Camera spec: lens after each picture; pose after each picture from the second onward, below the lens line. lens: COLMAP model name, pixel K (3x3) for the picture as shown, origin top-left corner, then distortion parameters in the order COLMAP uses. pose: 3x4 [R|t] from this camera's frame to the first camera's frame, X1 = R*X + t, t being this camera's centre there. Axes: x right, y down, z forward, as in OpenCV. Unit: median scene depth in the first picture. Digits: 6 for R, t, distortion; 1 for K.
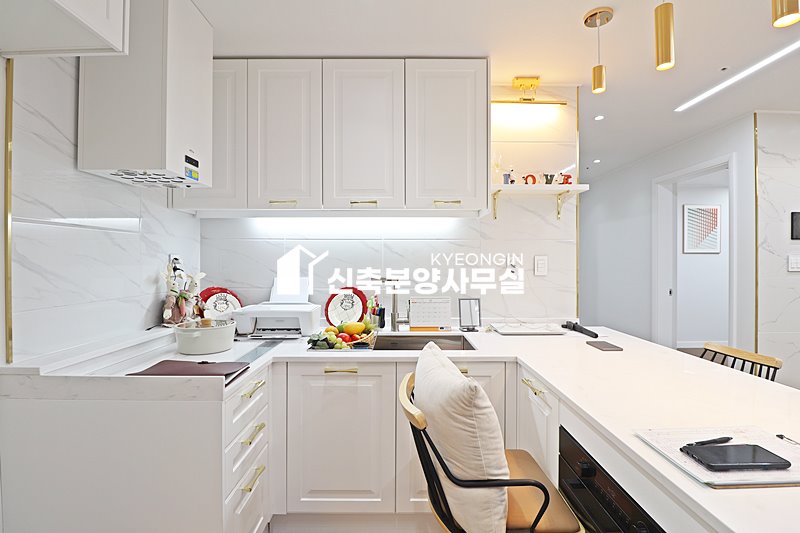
lens RADIAL K [[368.3, 0, 402.3], [0, 368.3, 262.9], [0, 0, 1]] dist [-0.007253, -0.009931]
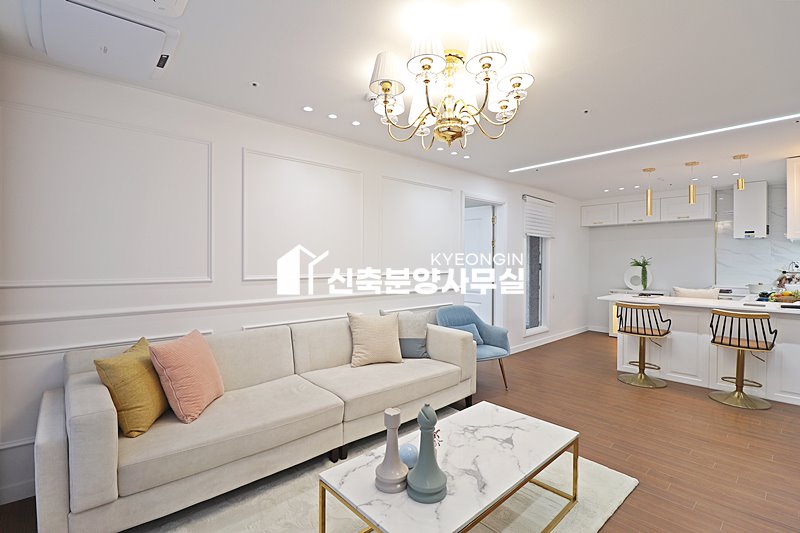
lens RADIAL K [[368.3, 0, 403.7], [0, 368.3, 264.4], [0, 0, 1]] dist [-0.007253, -0.009931]
pose [[-0.744959, 0.005686, -0.667086, 2.784210], [-0.003366, 0.999919, 0.012281, -0.017682], [0.667102, 0.011394, -0.744880, 0.987343]]
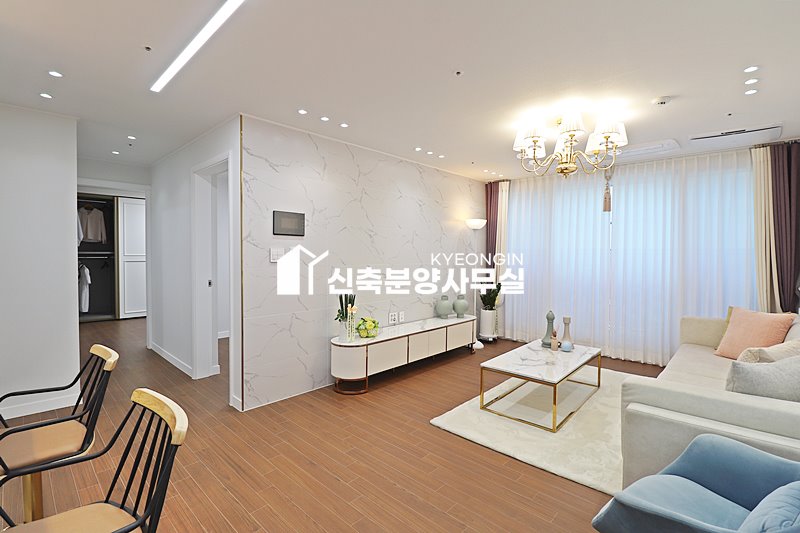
lens RADIAL K [[368.3, 0, 401.3], [0, 368.3, 261.9], [0, 0, 1]] dist [-0.007253, -0.009931]
pose [[0.685162, -0.012919, 0.728276, 0.624101], [-0.005446, 0.999724, 0.022858, -0.008512], [-0.728370, -0.019628, 0.684903, -0.131707]]
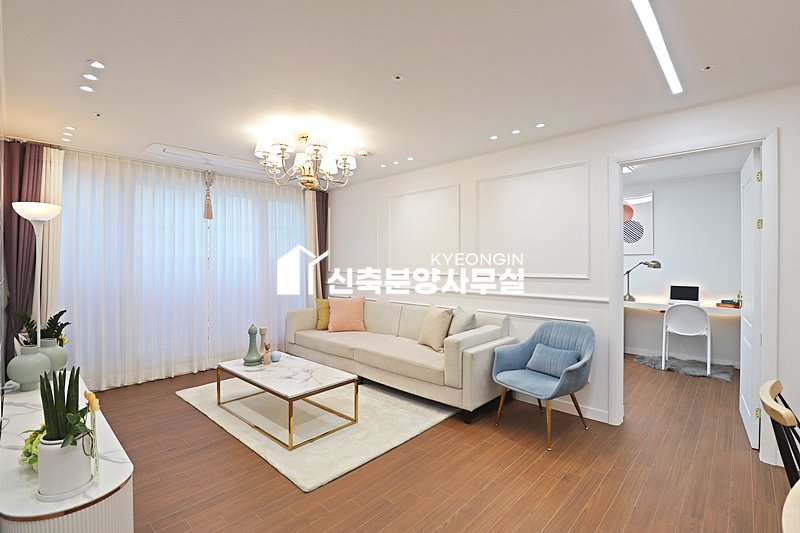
lens RADIAL K [[368.3, 0, 402.8], [0, 368.3, 262.5], [0, 0, 1]] dist [-0.007253, -0.009931]
pose [[-0.730493, 0.003094, 0.682914, 0.795760], [0.004255, 0.999991, 0.000021, -0.009317], [-0.682907, 0.002921, -0.730499, 1.204904]]
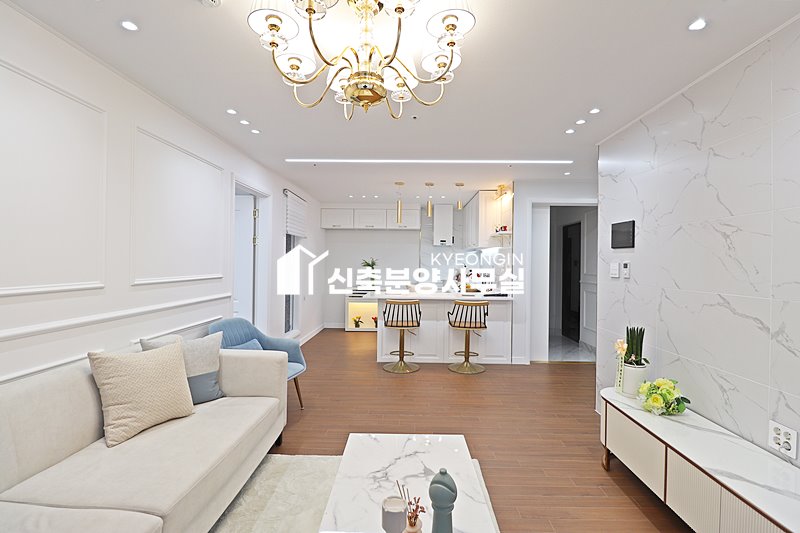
lens RADIAL K [[368.3, 0, 403.2], [0, 368.3, 262.3], [0, 0, 1]] dist [-0.007253, -0.009931]
pose [[-0.025173, 0.001258, -0.999682, 2.773921], [-0.013024, 0.999914, 0.001586, -0.020180], [0.999598, 0.013060, -0.025154, 0.470690]]
